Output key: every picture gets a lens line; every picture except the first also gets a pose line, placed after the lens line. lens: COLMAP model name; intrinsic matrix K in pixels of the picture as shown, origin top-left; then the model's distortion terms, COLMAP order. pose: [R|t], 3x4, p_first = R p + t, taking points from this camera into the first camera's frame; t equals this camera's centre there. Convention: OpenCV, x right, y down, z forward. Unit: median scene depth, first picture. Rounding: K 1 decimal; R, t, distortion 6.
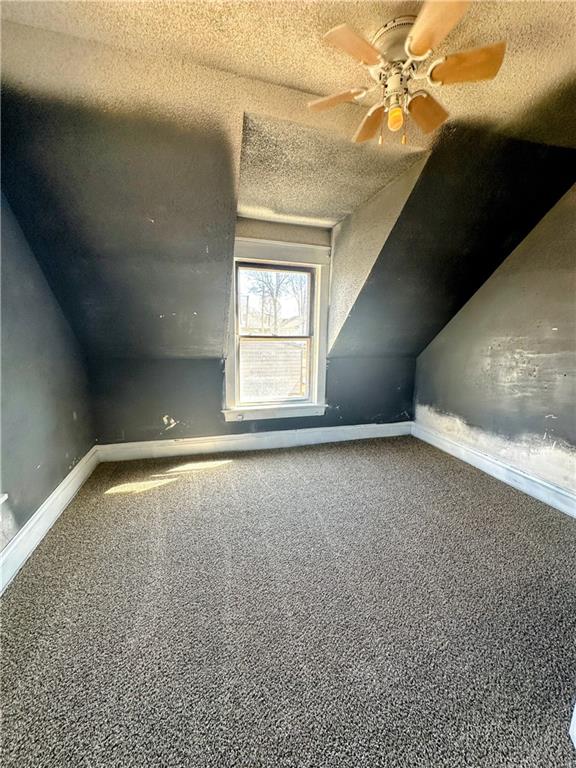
lens RADIAL K [[305.7, 0, 290.0], [0, 305.7, 383.0], [0, 0, 1]] dist [0.000939, 0.001445]
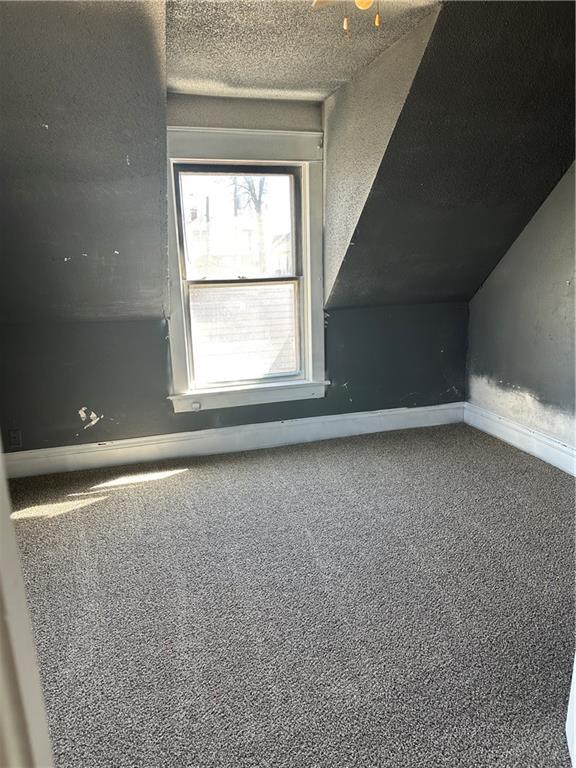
lens RADIAL K [[539.4, 0, 289.0], [0, 539.4, 388.2], [0, 0, 1]] dist [0.059905, -0.060129]
pose [[0.999022, -0.043312, -0.008842, 0.068575], [0.043828, 0.996555, 0.070414, 0.001211], [0.005762, -0.070733, 0.997479, -0.219907]]
